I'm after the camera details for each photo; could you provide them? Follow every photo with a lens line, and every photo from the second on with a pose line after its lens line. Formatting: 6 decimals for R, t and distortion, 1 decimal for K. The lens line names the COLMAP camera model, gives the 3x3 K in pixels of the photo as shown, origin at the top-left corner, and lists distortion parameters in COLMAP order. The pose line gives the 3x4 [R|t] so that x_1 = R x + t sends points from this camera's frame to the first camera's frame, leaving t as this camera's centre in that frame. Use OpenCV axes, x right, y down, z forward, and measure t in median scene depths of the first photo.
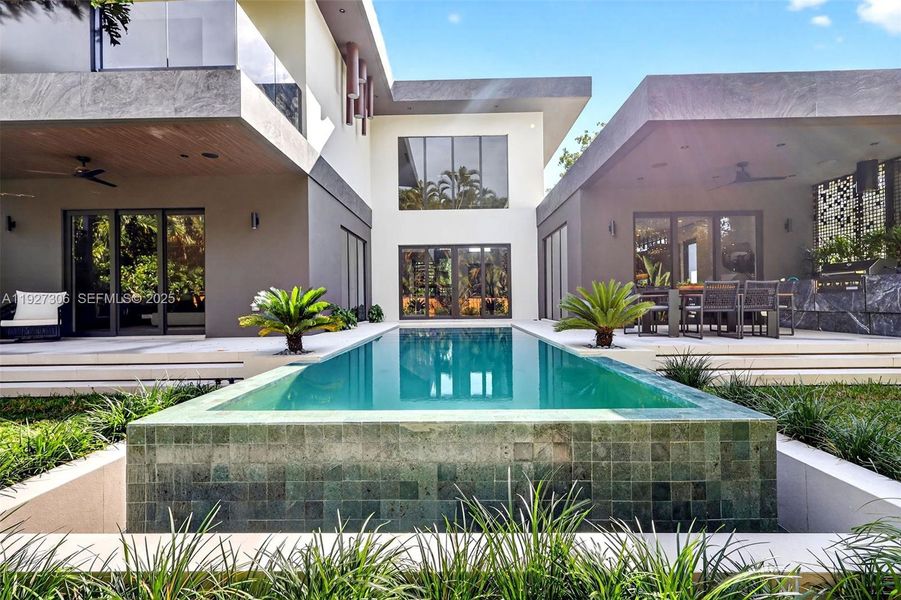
lens RADIAL K [[419.5, 0, 448.1], [0, 419.5, 298.8], [0, 0, 1]] dist [0.003261, 0.002180]
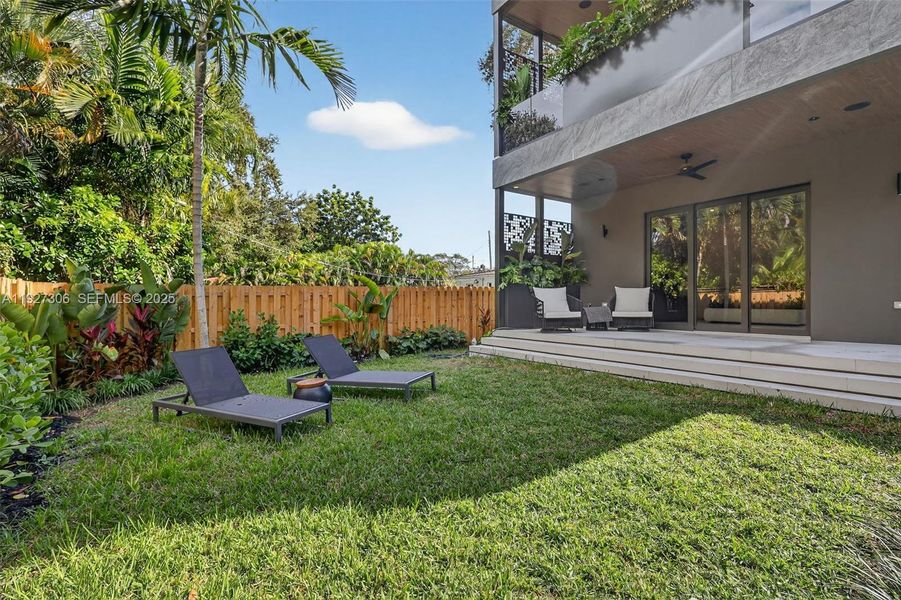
lens RADIAL K [[419.5, 0, 447.8], [0, 419.5, 301.8], [0, 0, 1]] dist [0.003261, 0.002180]
pose [[0.576619, 0.012185, -0.816922, -0.333353], [-0.001185, 0.999900, 0.014078, 0.007299], [0.817012, -0.007149, 0.576576, -0.058580]]
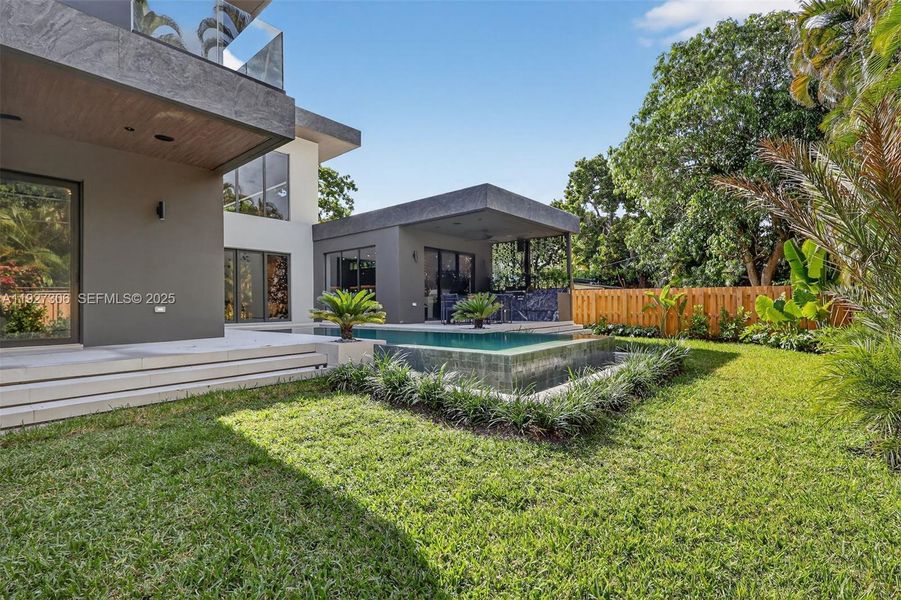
lens RADIAL K [[419.5, 0, 452.6], [0, 419.5, 301.7], [0, 0, 1]] dist [0.003261, 0.002180]
pose [[0.622630, 0.012222, 0.782421, -0.809872], [-0.002703, 0.999906, -0.013468, 0.016689], [-0.782512, 0.006270, 0.622604, -0.033790]]
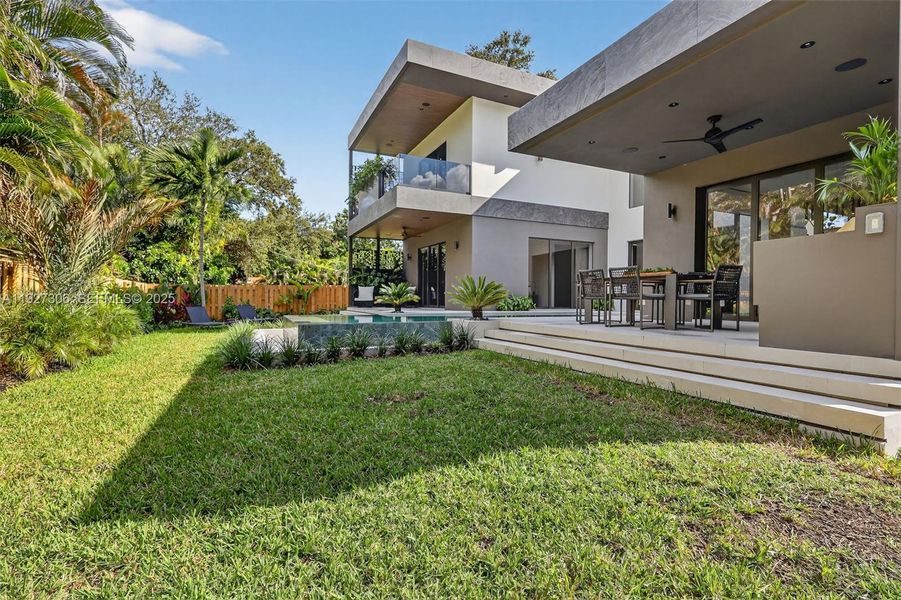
lens RADIAL K [[419.5, 0, 448.8], [0, 419.5, 300.6], [0, 0, 1]] dist [0.003261, 0.002180]
pose [[0.458551, 0.020483, -0.888432, 1.534706], [-0.006718, 0.999786, 0.019583, 0.016137], [0.888643, -0.003011, 0.458590, 0.191640]]
